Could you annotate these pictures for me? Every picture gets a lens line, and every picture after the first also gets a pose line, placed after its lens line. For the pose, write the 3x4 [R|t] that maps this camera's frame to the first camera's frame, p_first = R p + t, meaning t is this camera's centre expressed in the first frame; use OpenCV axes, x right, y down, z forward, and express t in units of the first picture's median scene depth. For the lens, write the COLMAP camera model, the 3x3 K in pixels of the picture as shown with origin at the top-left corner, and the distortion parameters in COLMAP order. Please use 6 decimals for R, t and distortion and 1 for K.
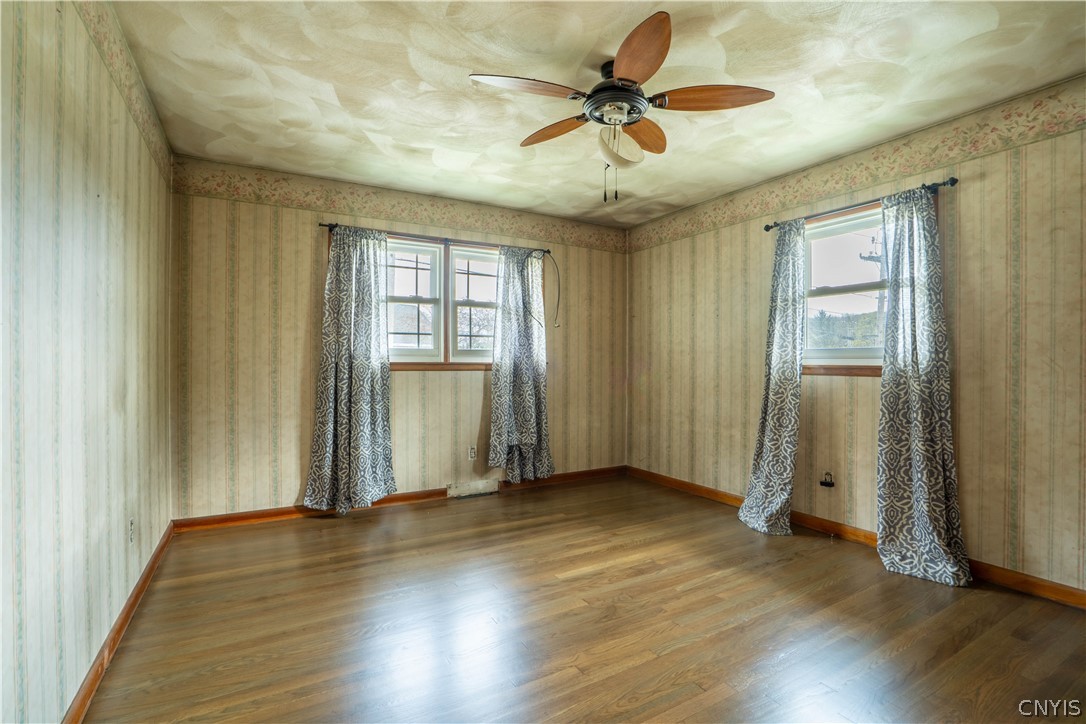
lens RADIAL K [[505.1, 0, 537.0], [0, 505.1, 363.3], [0, 0, 1]] dist [-0.054618, 0.019218]
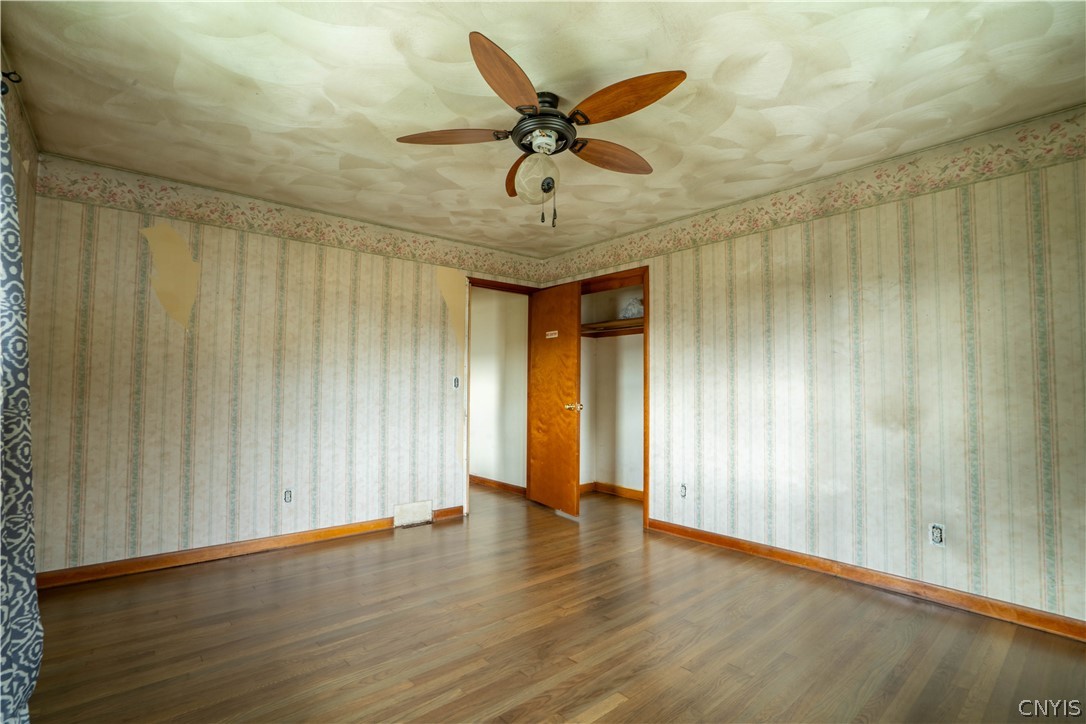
lens RADIAL K [[505.1, 0, 538.9], [0, 505.1, 363.4], [0, 0, 1]] dist [-0.054618, 0.019218]
pose [[-0.981986, -0.016823, -0.188204, 0.191864], [-0.009790, 0.999221, -0.038235, -0.010156], [0.188700, -0.035704, -0.981385, 1.089491]]
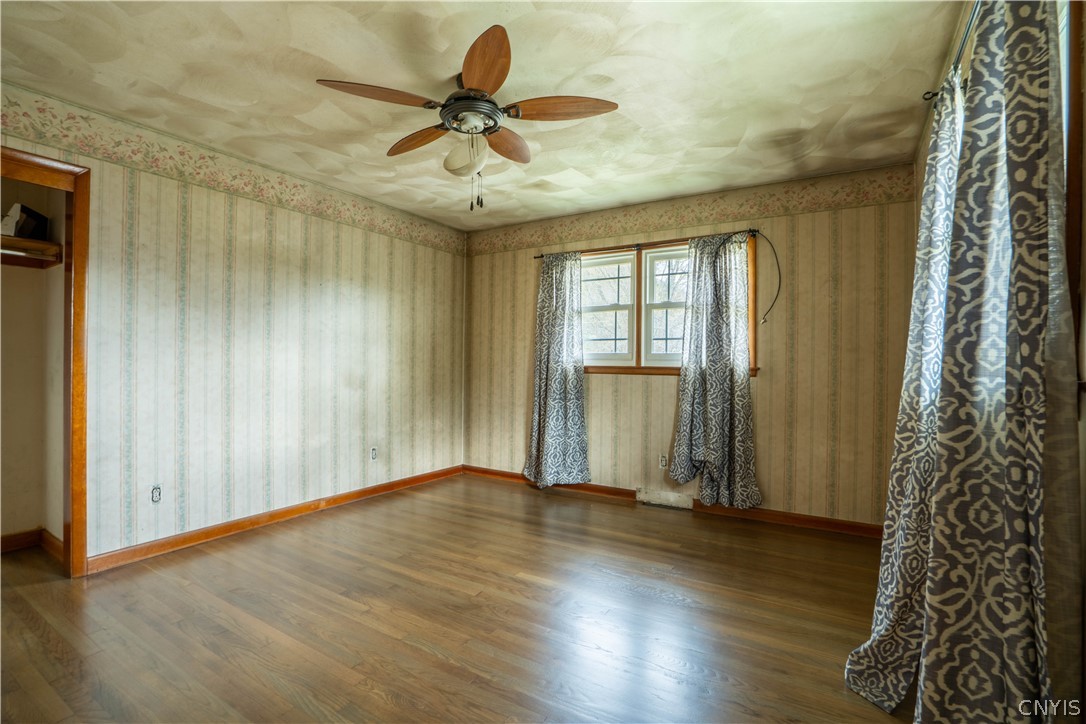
lens RADIAL K [[505.1, 0, 542.5], [0, 505.1, 363.1], [0, 0, 1]] dist [-0.054618, 0.019218]
pose [[0.476458, 0.001475, -0.879196, 0.625545], [-0.012461, 0.999909, -0.005075, -0.000693], [0.879109, 0.013374, 0.476434, 0.355562]]
